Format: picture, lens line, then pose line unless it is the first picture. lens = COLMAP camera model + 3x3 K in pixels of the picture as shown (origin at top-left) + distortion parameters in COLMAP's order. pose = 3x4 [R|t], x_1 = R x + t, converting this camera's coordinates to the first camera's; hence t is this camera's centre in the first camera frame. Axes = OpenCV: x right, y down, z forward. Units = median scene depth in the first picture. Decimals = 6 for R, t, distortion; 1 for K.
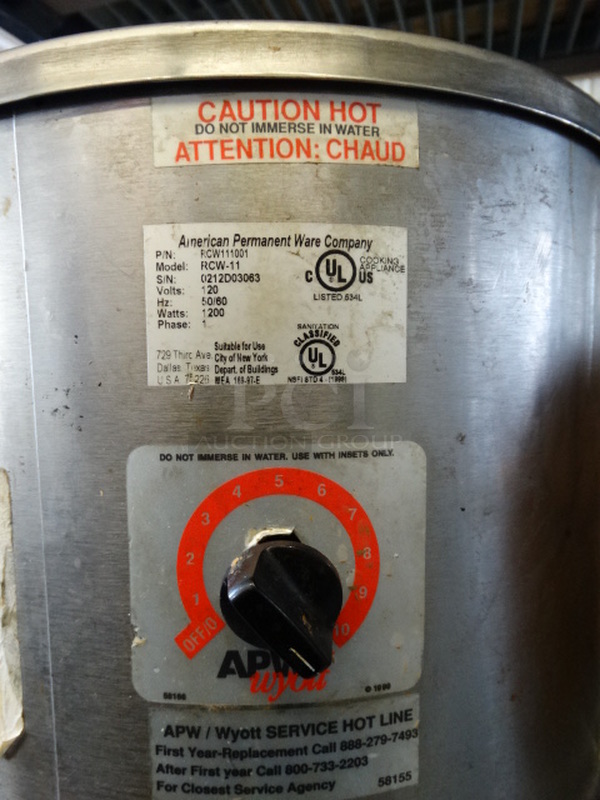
lens RADIAL K [[573.8, 0, 248.7], [0, 573.8, 342.8], [0, 0, 1]] dist [-0.004793, -0.012681]
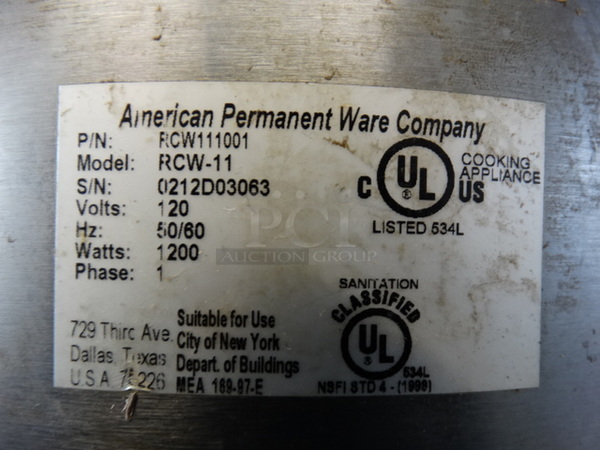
lens RADIAL K [[430.4, 0, 302.8], [0, 430.4, 225.8], [0, 0, 1]] dist [-0.004793, -0.012681]
pose [[0.998469, 0.030256, -0.046298, 0.068156], [-0.030427, 0.999532, -0.003001, -0.078353], [0.046186, 0.004405, 0.998923, 0.608677]]
